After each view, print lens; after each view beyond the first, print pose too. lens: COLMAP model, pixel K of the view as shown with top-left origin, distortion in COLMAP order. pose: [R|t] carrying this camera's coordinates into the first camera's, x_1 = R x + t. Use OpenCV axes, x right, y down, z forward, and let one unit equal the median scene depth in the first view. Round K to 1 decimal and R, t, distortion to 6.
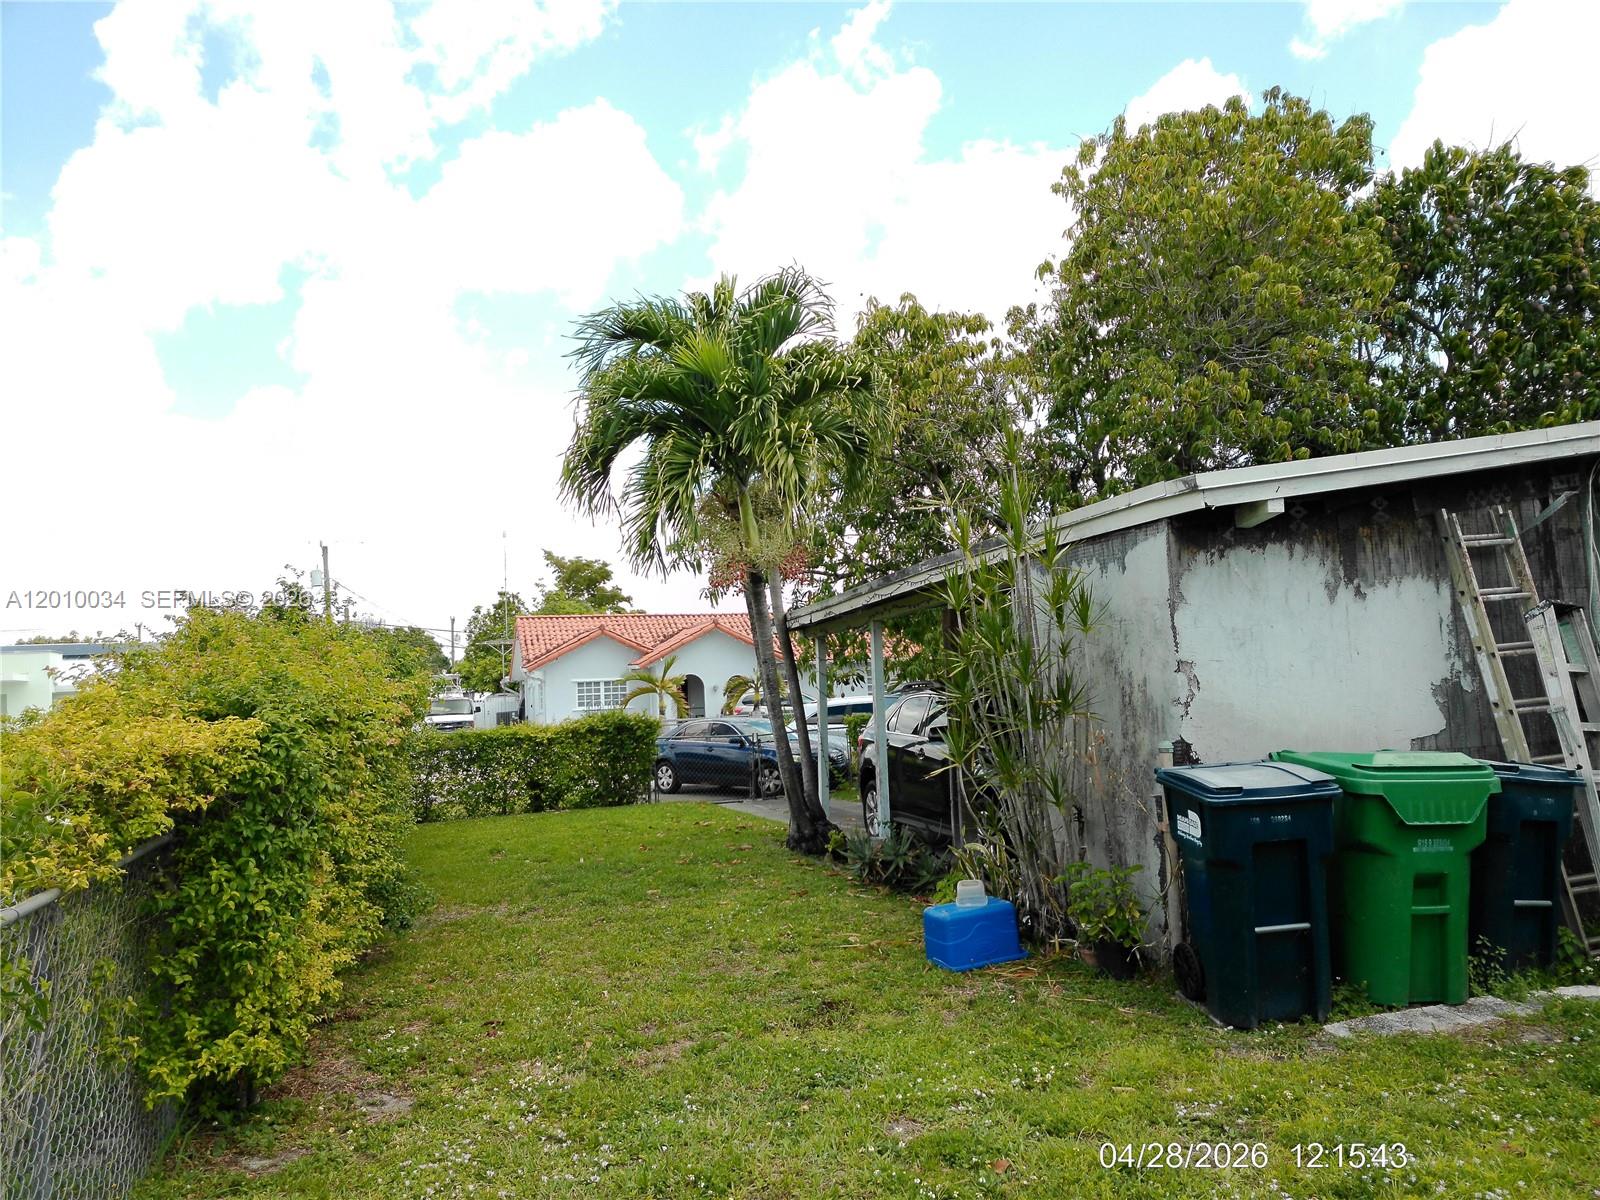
lens RADIAL K [[1207.1, 0, 800.0], [0, 1207.1, 600.0], [0, 0, 1]] dist [0.127456, -0.142124]
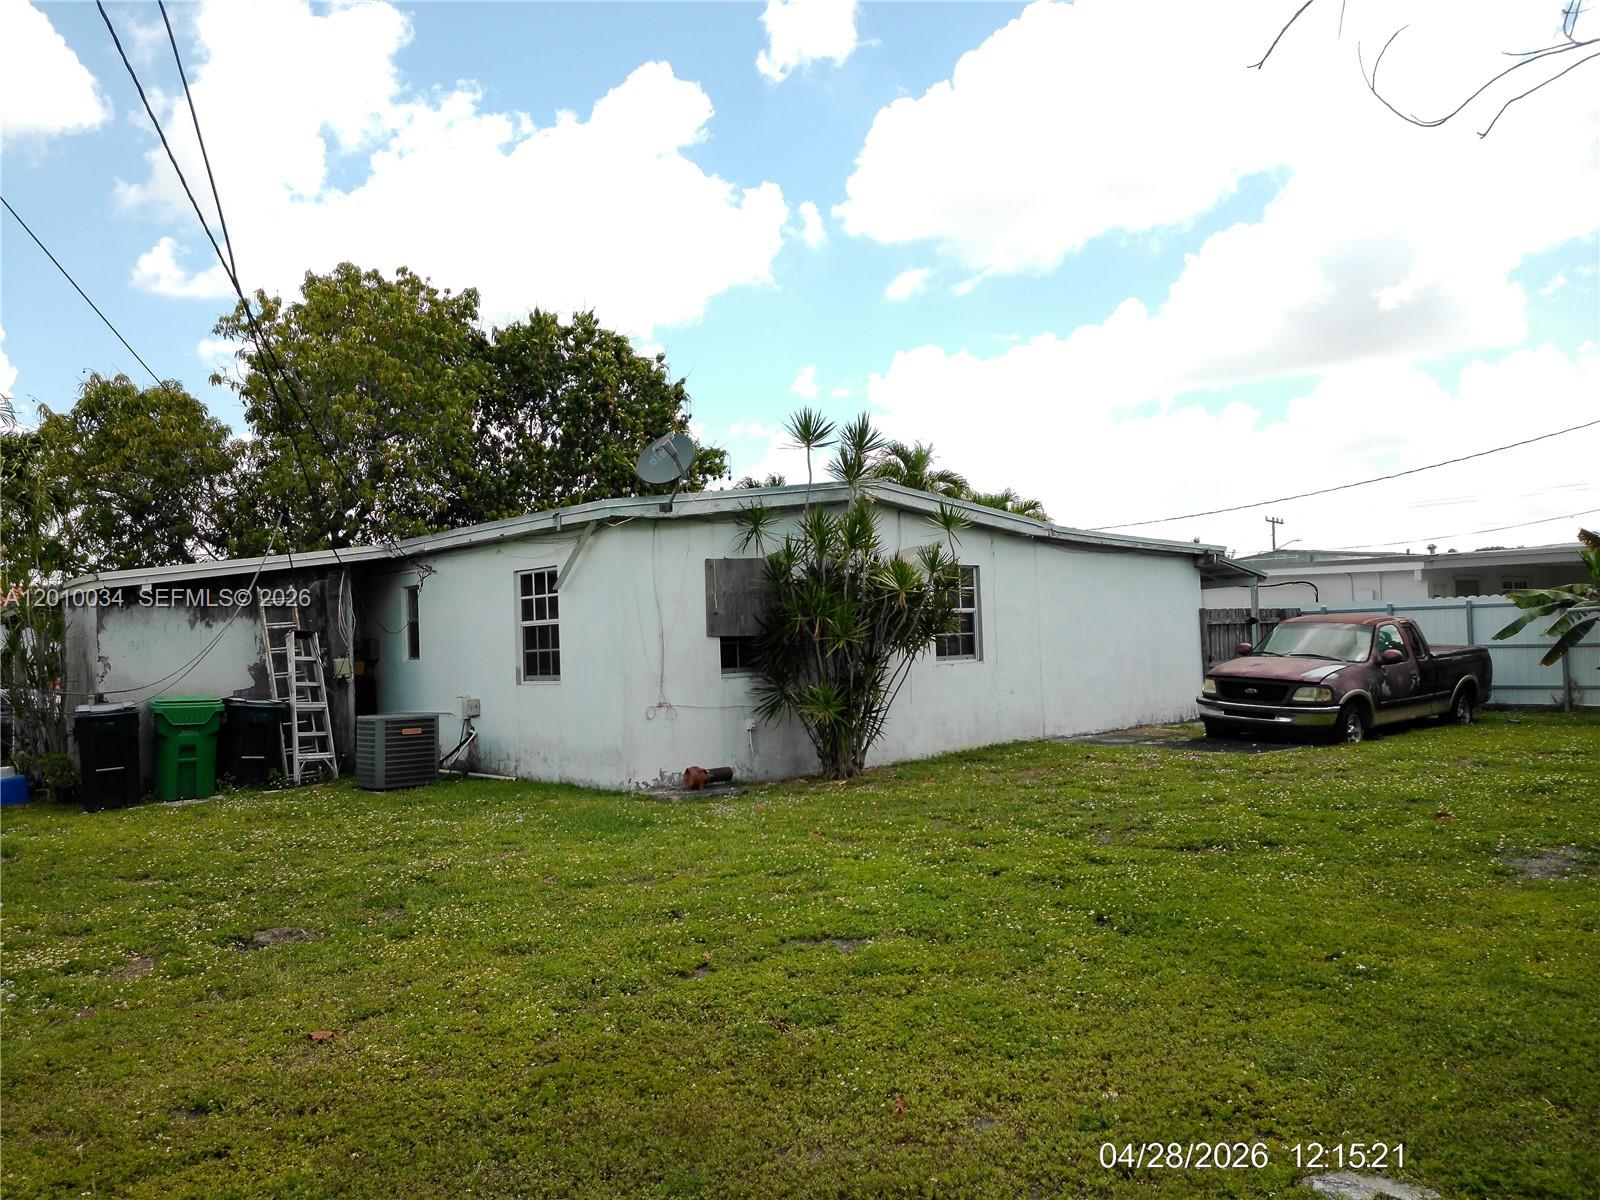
lens RADIAL K [[1207.1, 0, 800.0], [0, 1207.1, 600.0], [0, 0, 1]] dist [0.127456, -0.142124]
pose [[0.918650, 0.022302, 0.394442, 0.563091], [-0.037696, 0.998798, 0.031320, -0.161439], [-0.393270, -0.043641, 0.918387, -1.469165]]
